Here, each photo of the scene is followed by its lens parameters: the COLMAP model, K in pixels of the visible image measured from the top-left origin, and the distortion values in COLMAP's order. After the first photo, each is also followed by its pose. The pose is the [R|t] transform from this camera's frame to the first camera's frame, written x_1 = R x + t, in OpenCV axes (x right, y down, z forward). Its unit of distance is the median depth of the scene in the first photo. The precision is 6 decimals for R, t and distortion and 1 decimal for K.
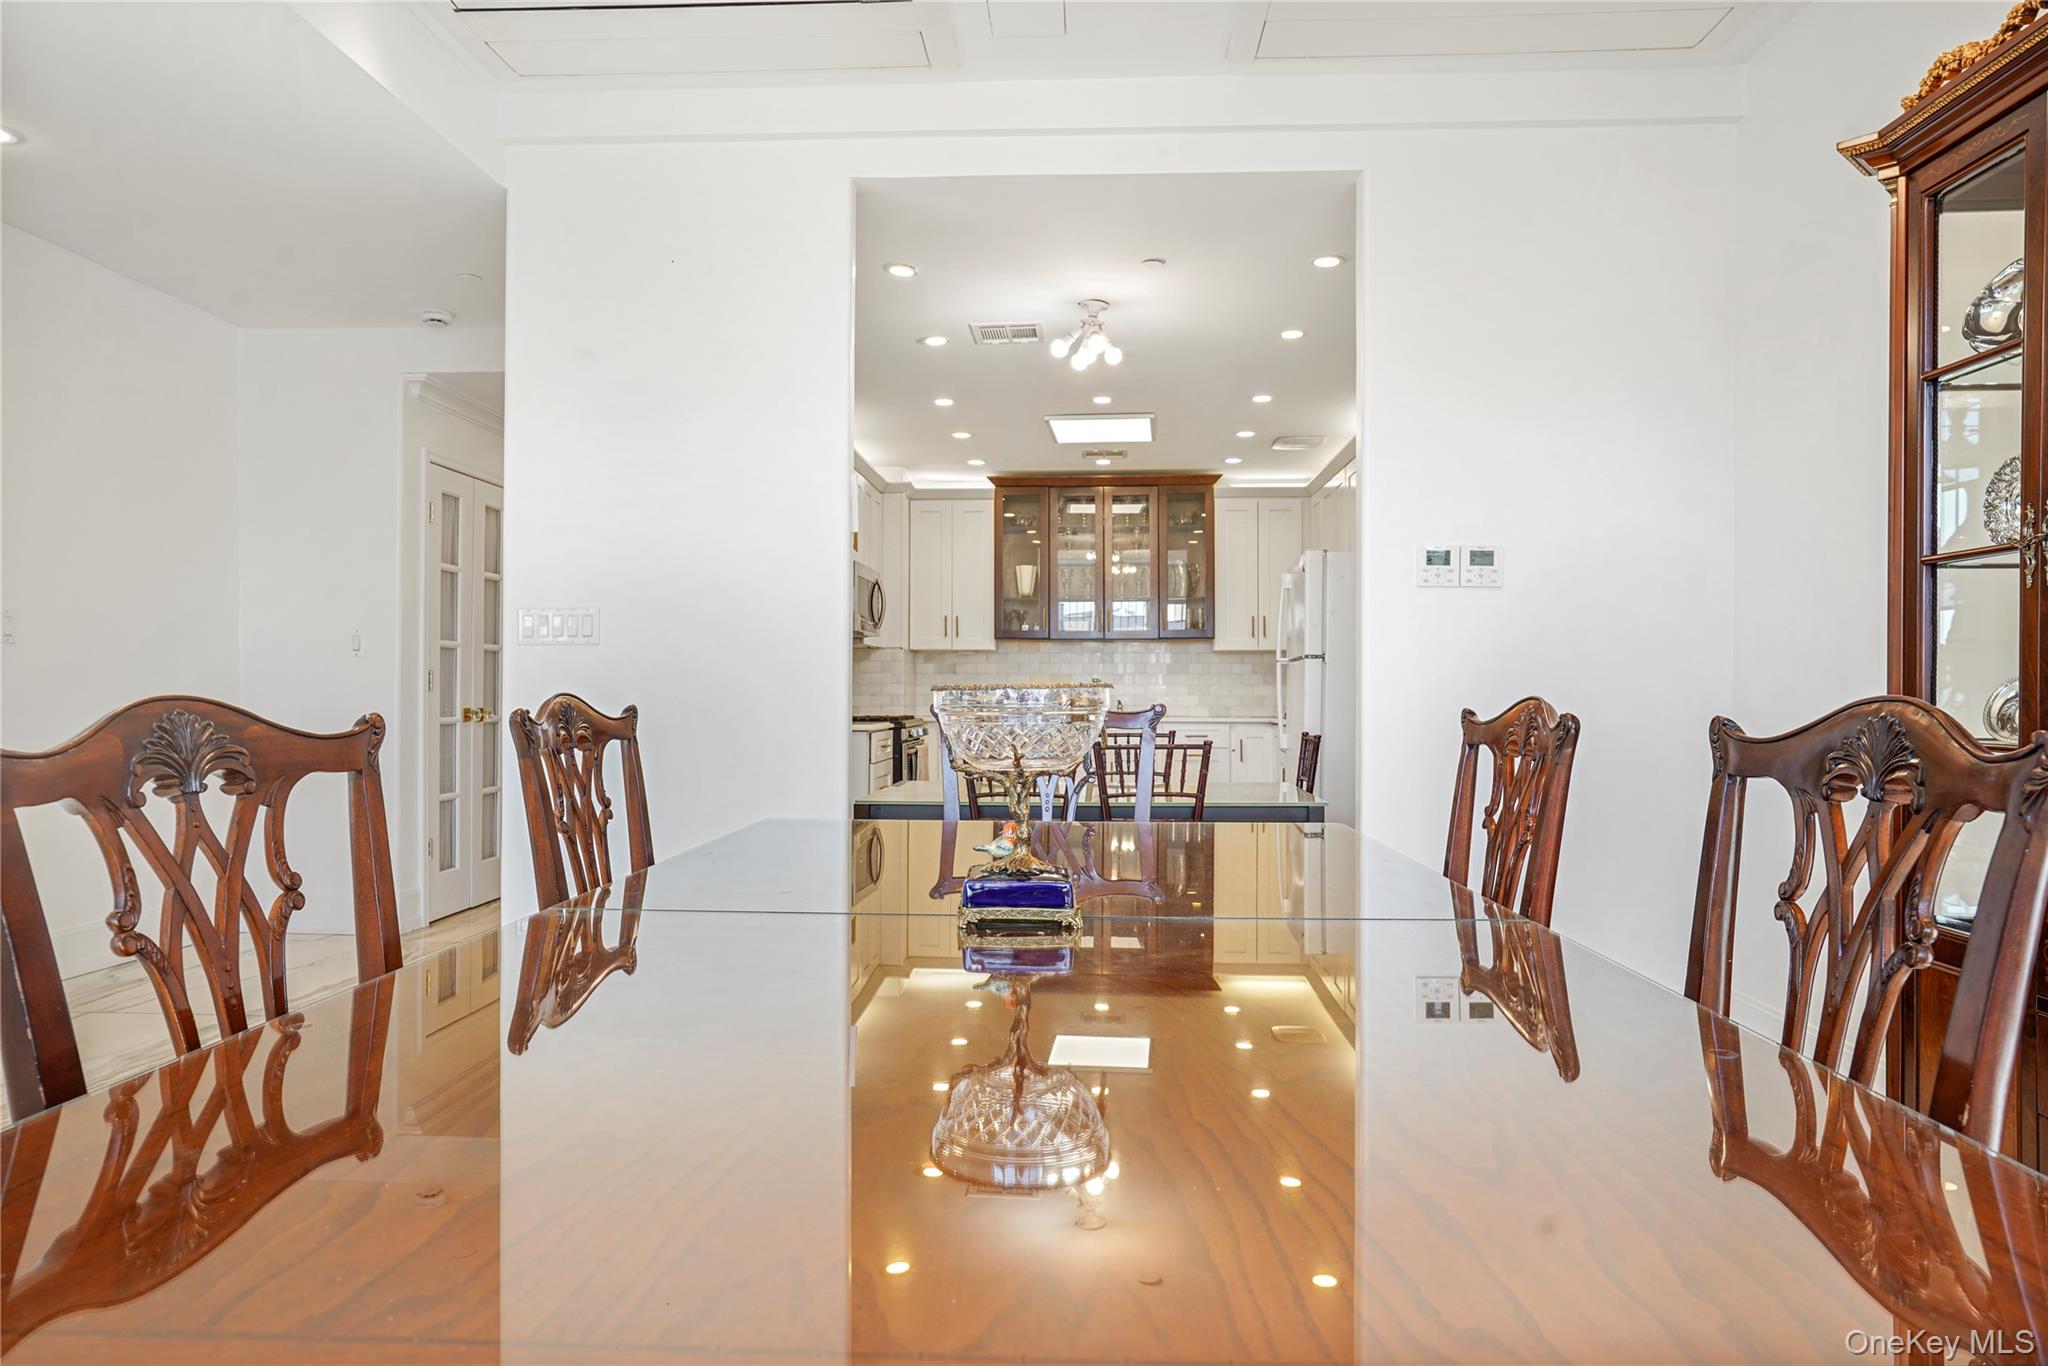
lens RADIAL K [[1277.8, 0, 1024.0], [0, 1277.8, 683.0], [0, 0, 1]] dist [0.001021, 0.000229]
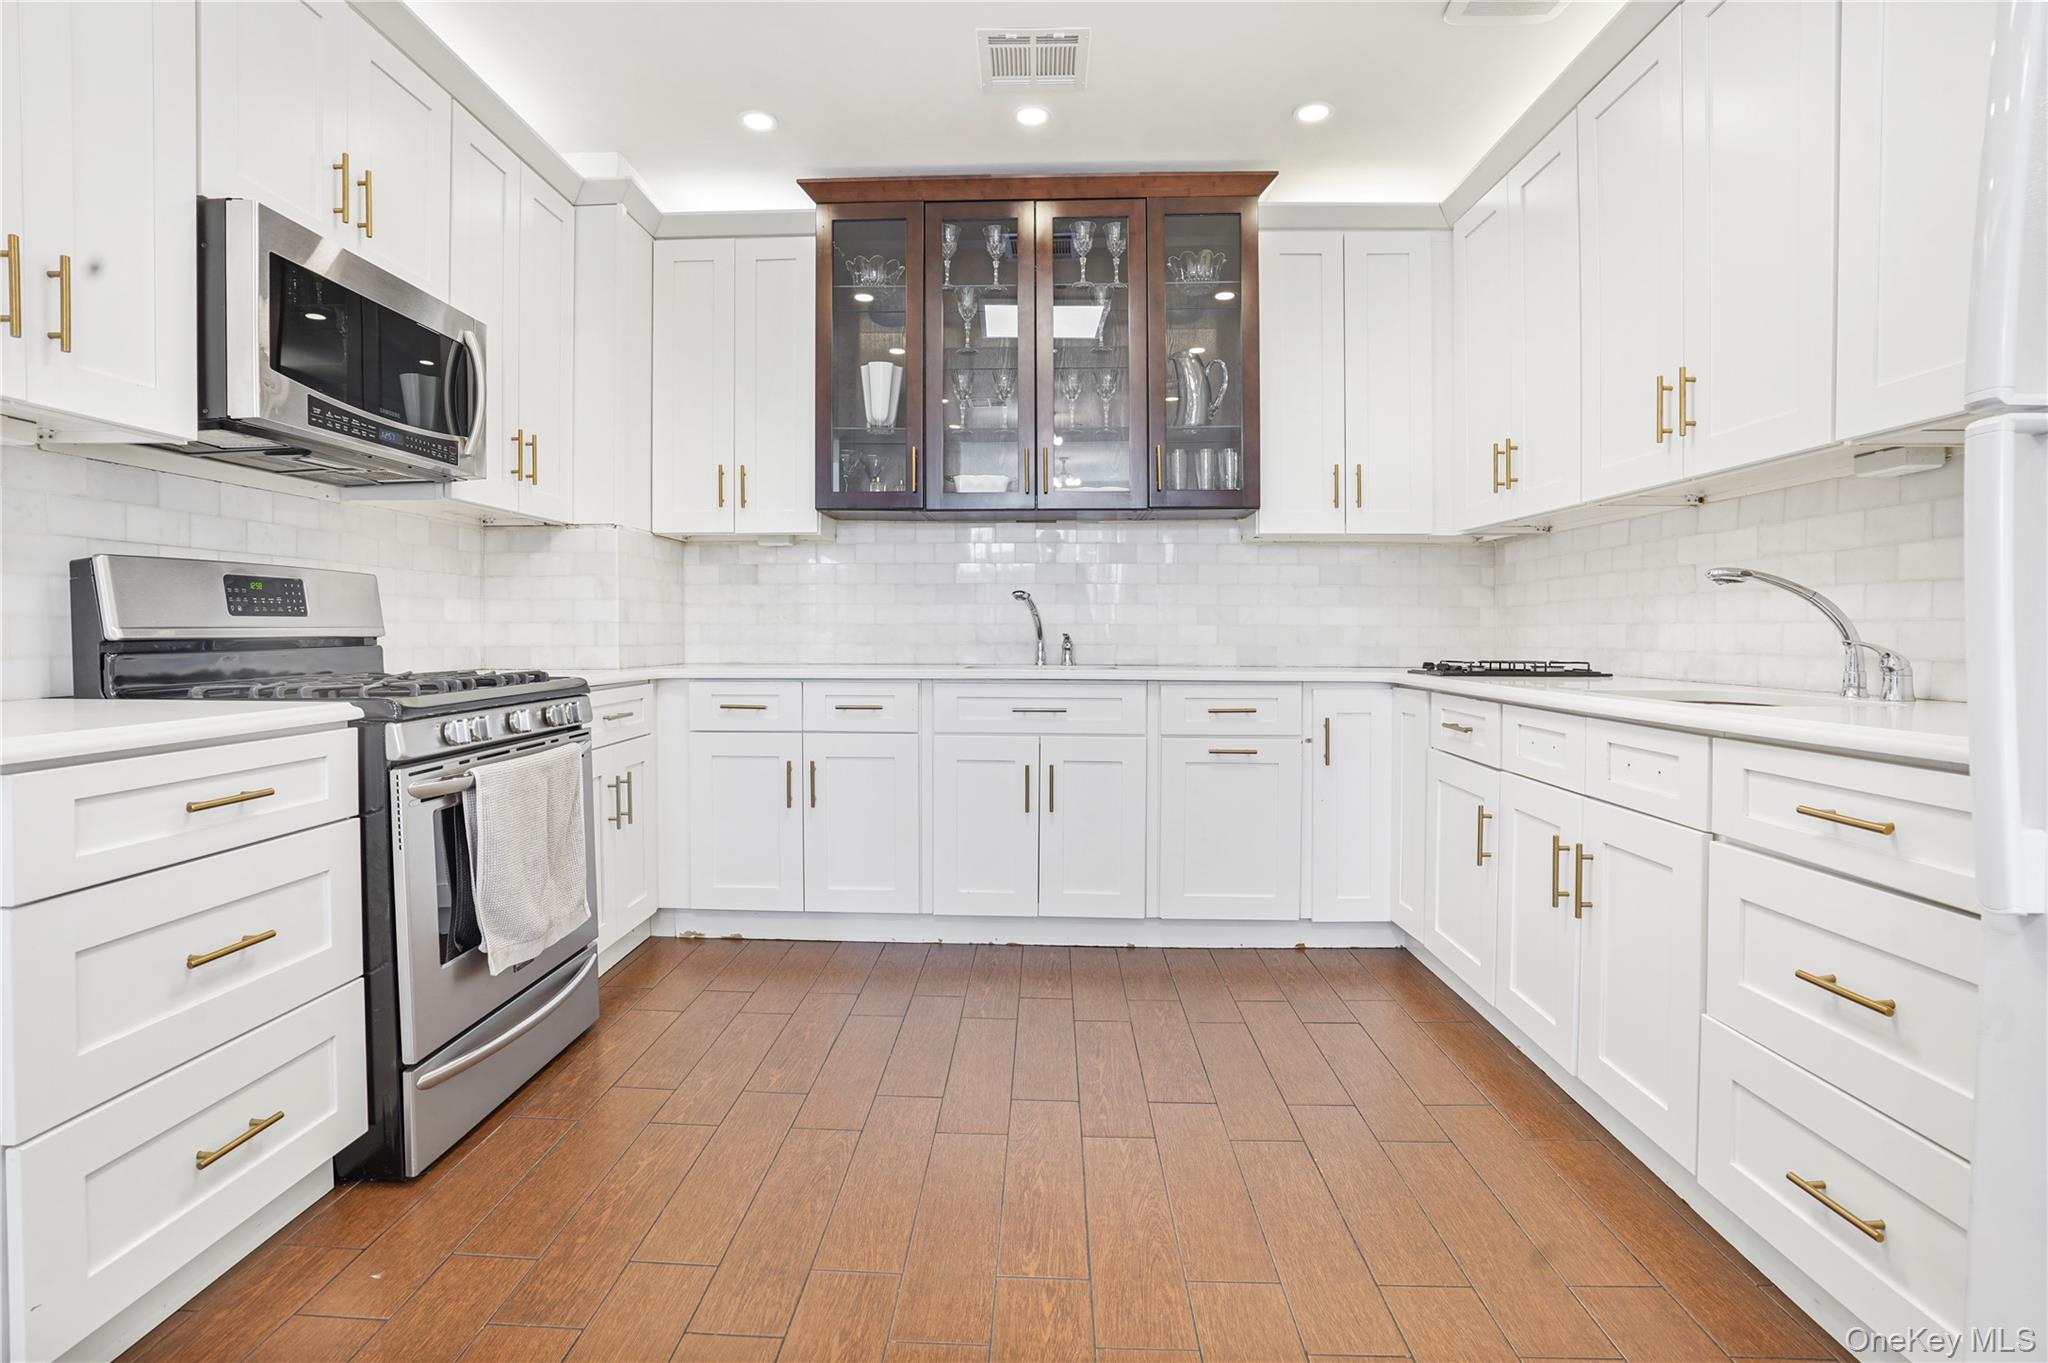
lens RADIAL K [[982.8, 0, 1014.4], [0, 982.8, 640.5], [0, 0, 1]] dist [-0.035081, 0.000490]
pose [[0.999576, -0.000996, 0.029084, 0.042842], [0.000402, 0.999791, 0.020448, 0.007911], [-0.029099, -0.020427, 0.999368, 0.618740]]
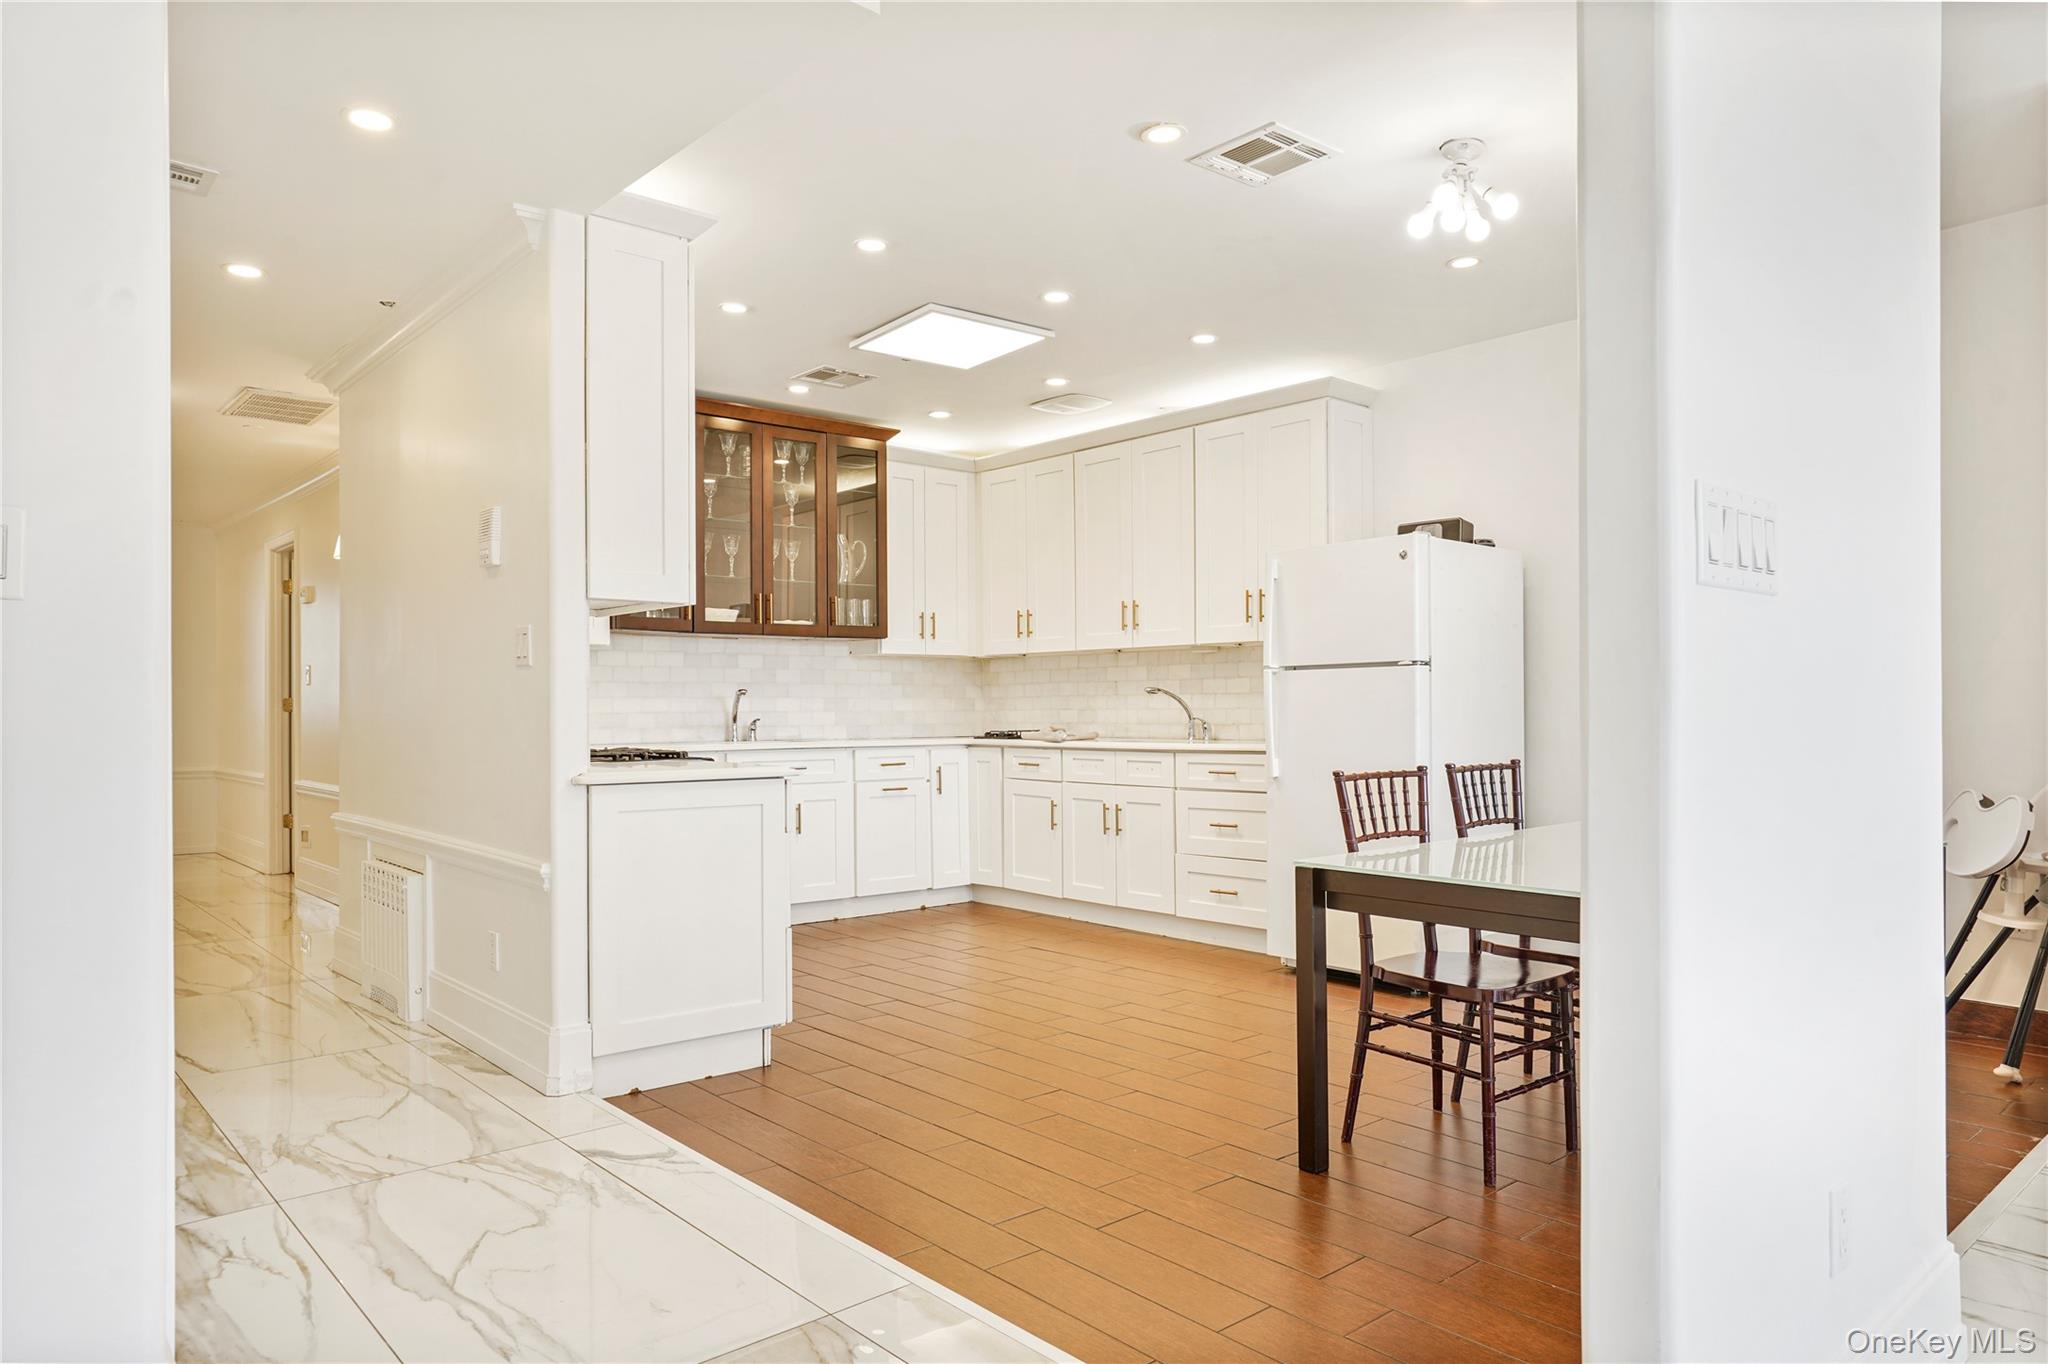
lens RADIAL K [[1277.8, 0, 1024.0], [0, 1277.8, 682.0], [0, 0, 1]] dist [0.001021, 0.000229]
pose [[0.707127, 0.005190, 0.707068, -0.342356], [0.001312, 0.999962, -0.008653, -0.001431], [-0.707085, 0.007047, 0.707093, 0.383982]]
